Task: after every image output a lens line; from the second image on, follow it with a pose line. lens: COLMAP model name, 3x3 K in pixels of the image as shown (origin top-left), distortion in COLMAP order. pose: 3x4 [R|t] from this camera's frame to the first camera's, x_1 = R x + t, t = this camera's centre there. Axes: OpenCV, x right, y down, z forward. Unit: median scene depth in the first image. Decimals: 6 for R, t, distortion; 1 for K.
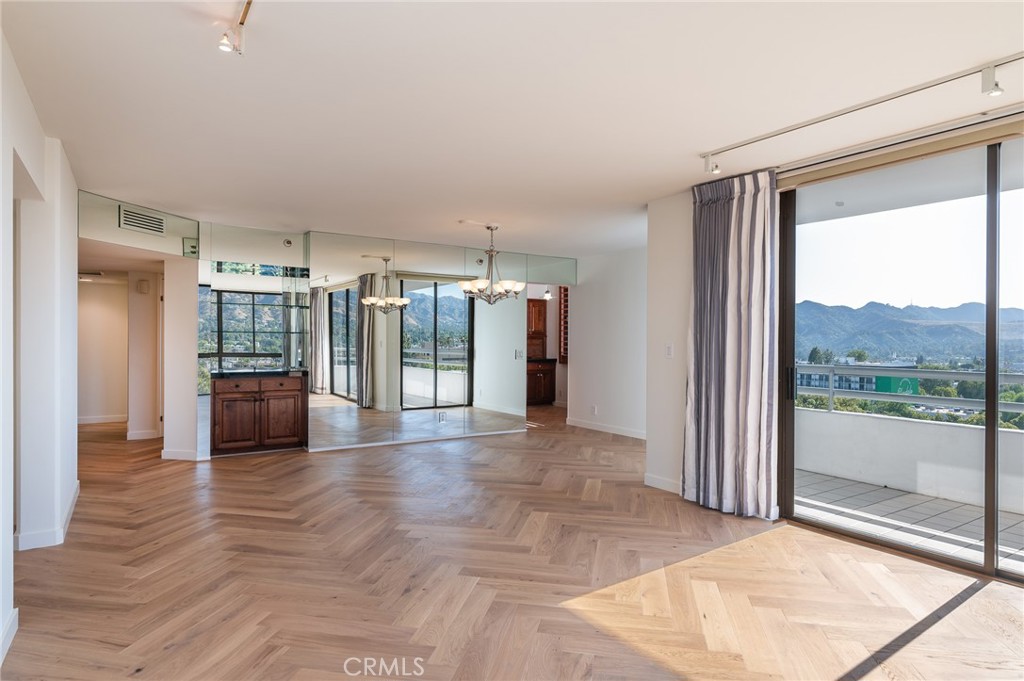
lens RADIAL K [[588.3, 0, 505.1], [0, 588.3, 344.5], [0, 0, 1]] dist [0.006892, -0.001120]
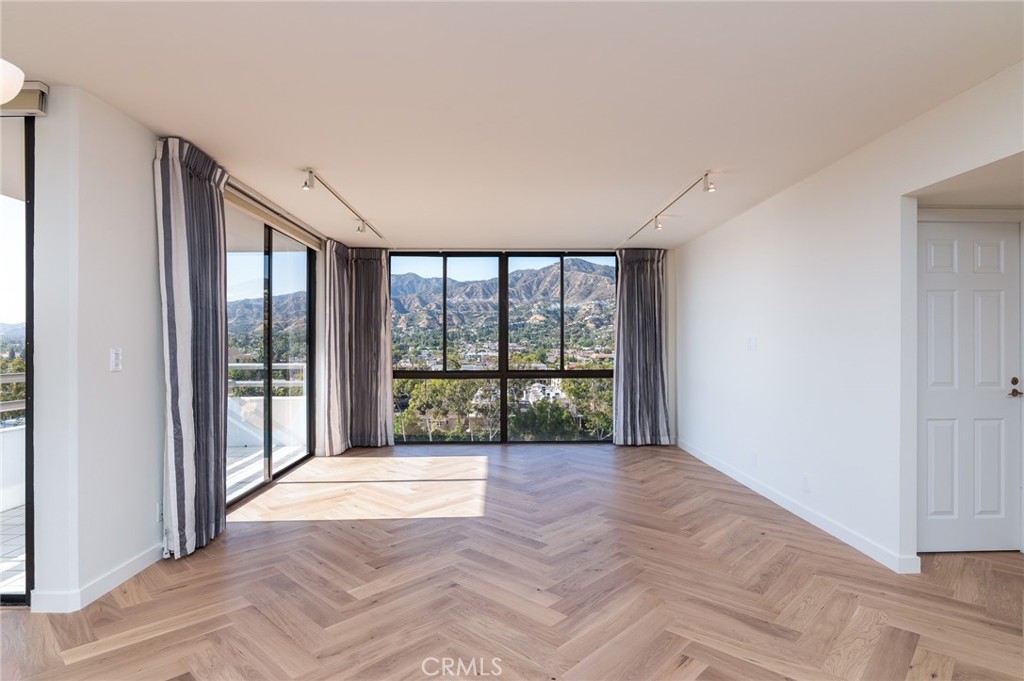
lens RADIAL K [[537.7, 0, 508.6], [0, 537.7, 344.1], [0, 0, 1]] dist [-0.009244, 0.001792]
pose [[-0.852847, -0.006423, 0.522122, -0.283756], [-0.003084, 0.999969, 0.007264, -0.009048], [-0.522152, 0.004585, -0.852840, 0.973327]]
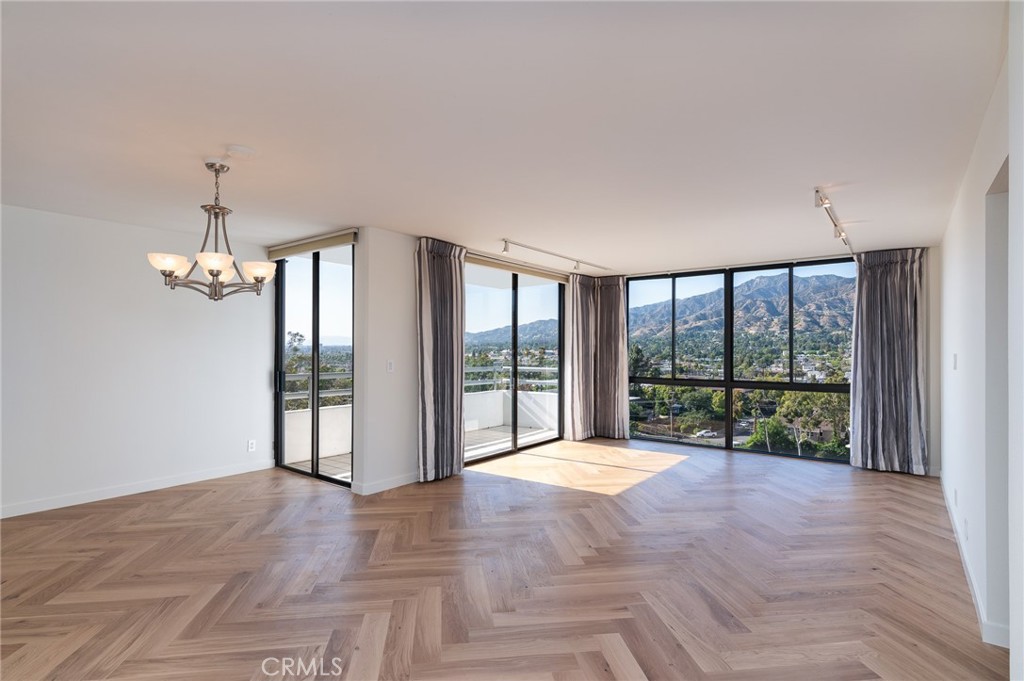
lens RADIAL K [[508.0, 0, 518.1], [0, 508.0, 342.2], [0, 0, 1]] dist [0.013096, -0.000491]
pose [[-0.345449, 0.001727, 0.938436, -0.568538], [-0.000431, 0.999998, -0.001999, -0.026379], [-0.938437, -0.001095, -0.345447, 0.852750]]
